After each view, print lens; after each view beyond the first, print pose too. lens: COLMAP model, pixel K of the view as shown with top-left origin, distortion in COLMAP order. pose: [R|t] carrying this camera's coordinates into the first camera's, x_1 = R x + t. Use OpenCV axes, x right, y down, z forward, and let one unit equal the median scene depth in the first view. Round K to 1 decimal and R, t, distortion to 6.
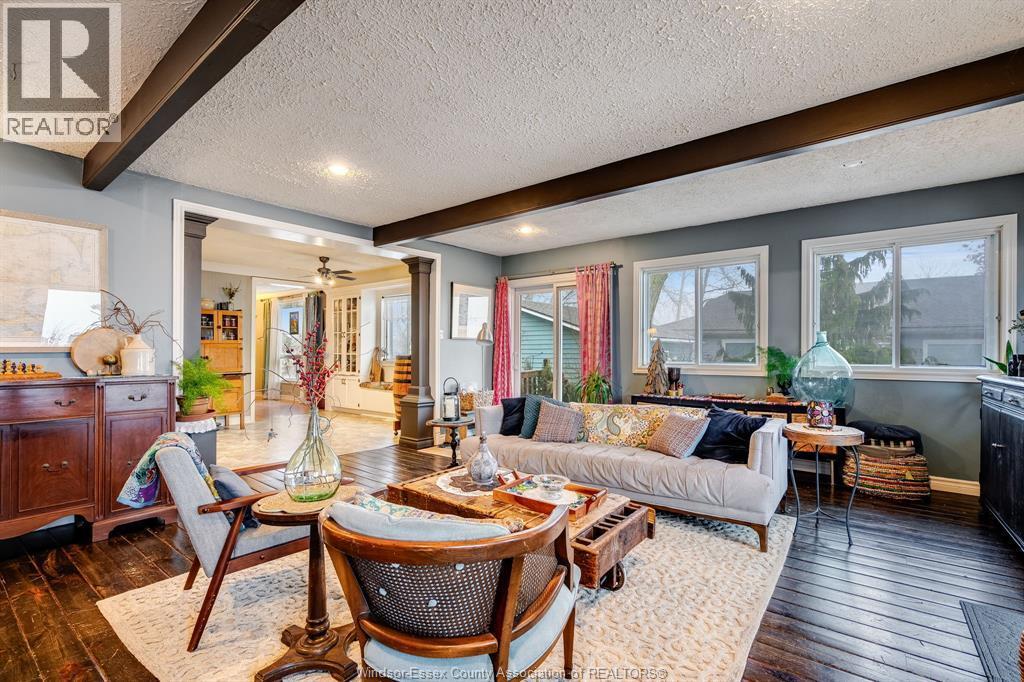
lens RADIAL K [[480.6, 0, 511.8], [0, 480.6, 351.6], [0, 0, 1]] dist [-0.002498, 0.000172]
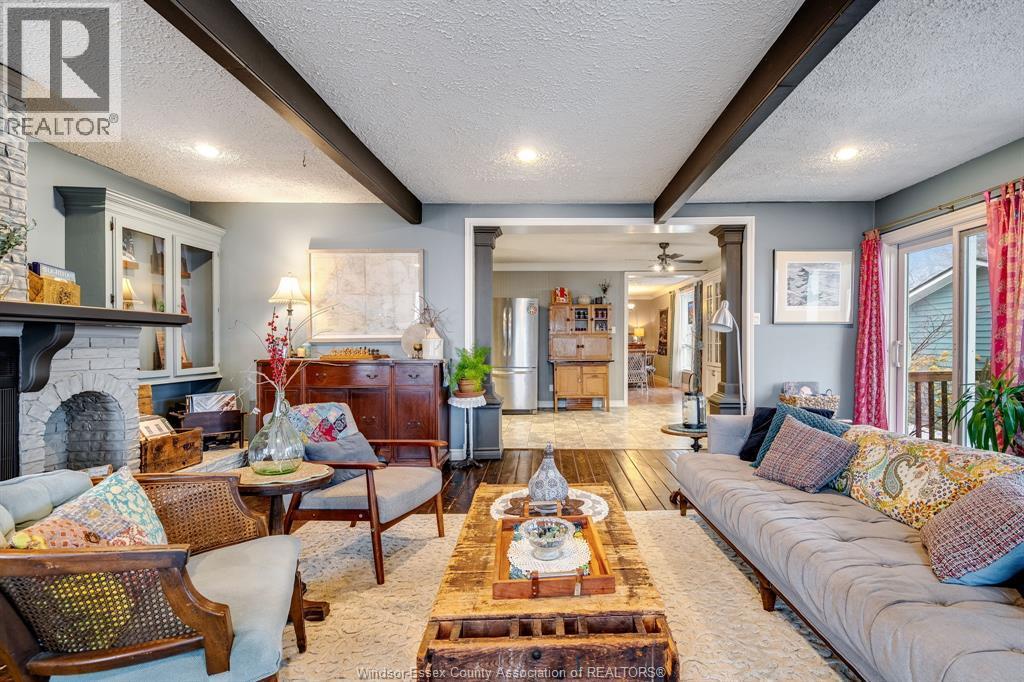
lens RADIAL K [[482.0, 0, 550.7], [0, 482.0, 344.8], [0, 0, 1]] dist [-0.003347, 0.000025]
pose [[0.625561, 0.004946, -0.780159, 0.260250], [0.001151, 0.999973, 0.007262, 0.000947], [0.780174, -0.005441, 0.625539, 0.246156]]
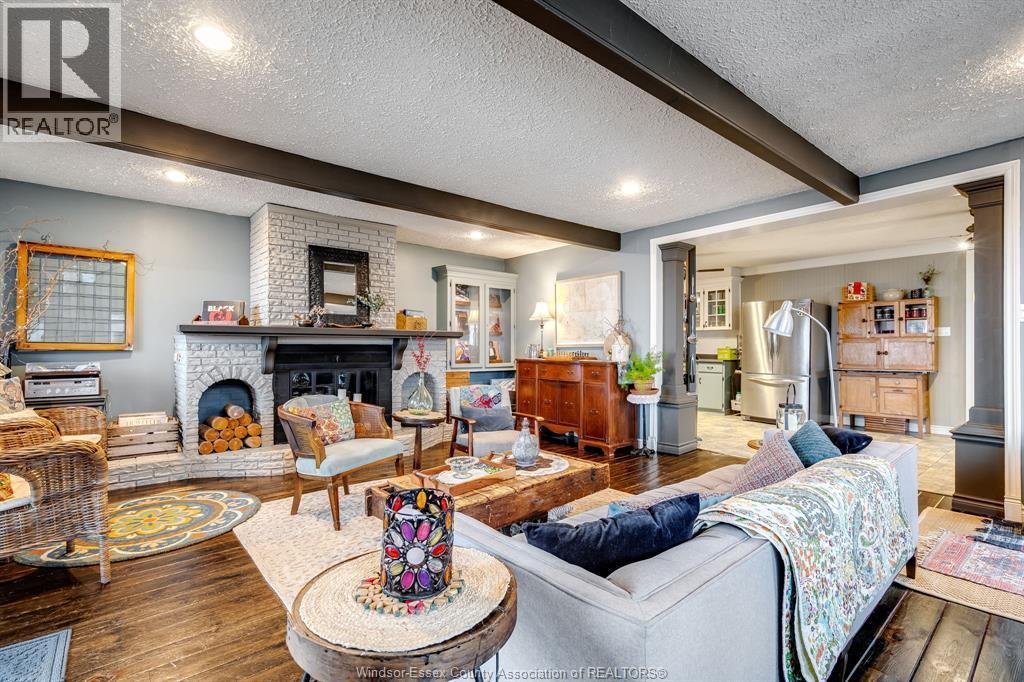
lens RADIAL K [[470.0, 0, 511.8], [0, 470.0, 342.6], [0, 0, 1]] dist [-0.002816, 0.000243]
pose [[-0.220784, -0.009256, -0.975279, 0.475084], [0.001139, 0.999952, -0.009748, 0.001523], [0.975322, -0.003263, -0.220763, 0.573288]]
